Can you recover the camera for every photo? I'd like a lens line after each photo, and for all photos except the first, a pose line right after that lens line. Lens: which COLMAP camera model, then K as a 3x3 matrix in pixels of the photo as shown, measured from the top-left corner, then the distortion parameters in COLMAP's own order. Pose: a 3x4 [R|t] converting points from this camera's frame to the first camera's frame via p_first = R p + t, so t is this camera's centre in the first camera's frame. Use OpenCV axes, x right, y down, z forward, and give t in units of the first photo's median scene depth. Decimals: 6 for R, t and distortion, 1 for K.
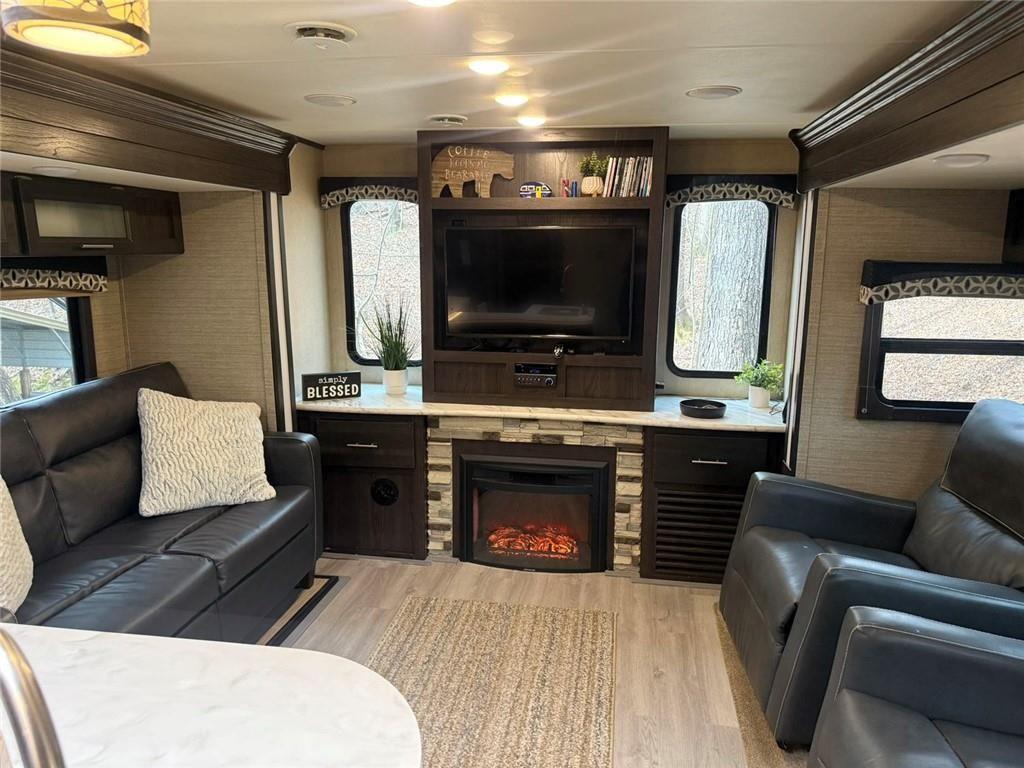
lens RADIAL K [[723.3, 0, 512.0], [0, 723.3, 384.0], [0, 0, 1]] dist [0.002742, 0.000039]
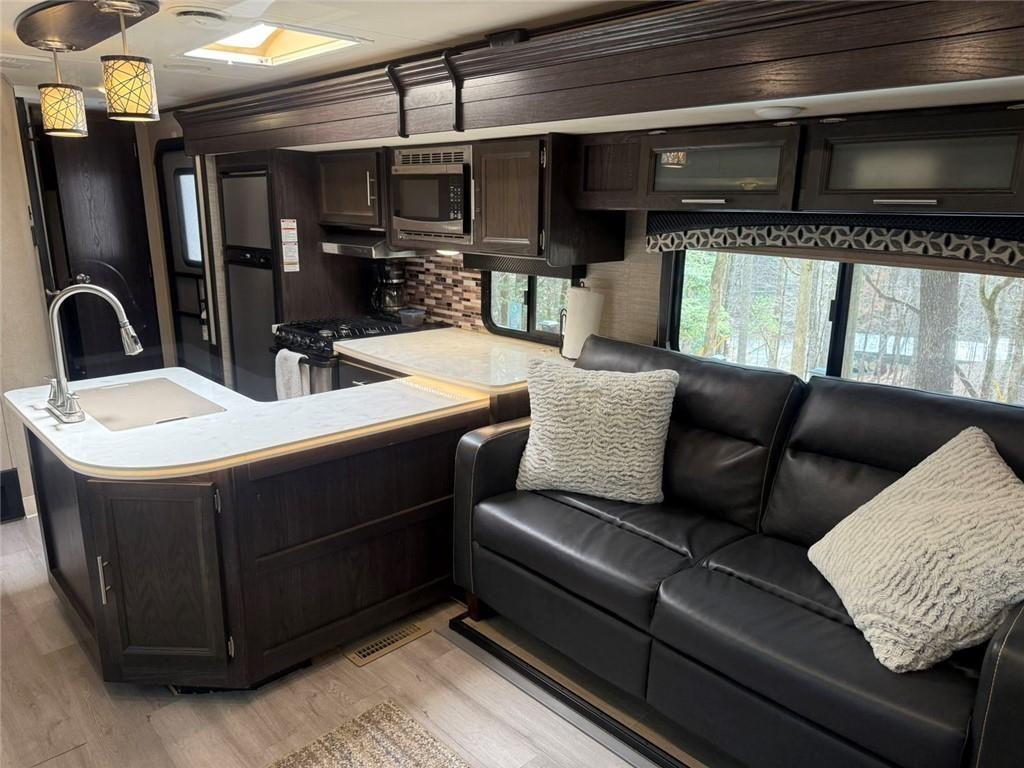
lens RADIAL K [[723.3, 0, 512.0], [0, 723.3, 384.0], [0, 0, 1]] dist [0.002742, 0.000039]
pose [[-0.606395, 0.189484, -0.772257, 0.250253], [-0.158180, 0.923037, 0.350687, -0.214718], [0.779271, 0.334810, -0.529753, 1.143594]]
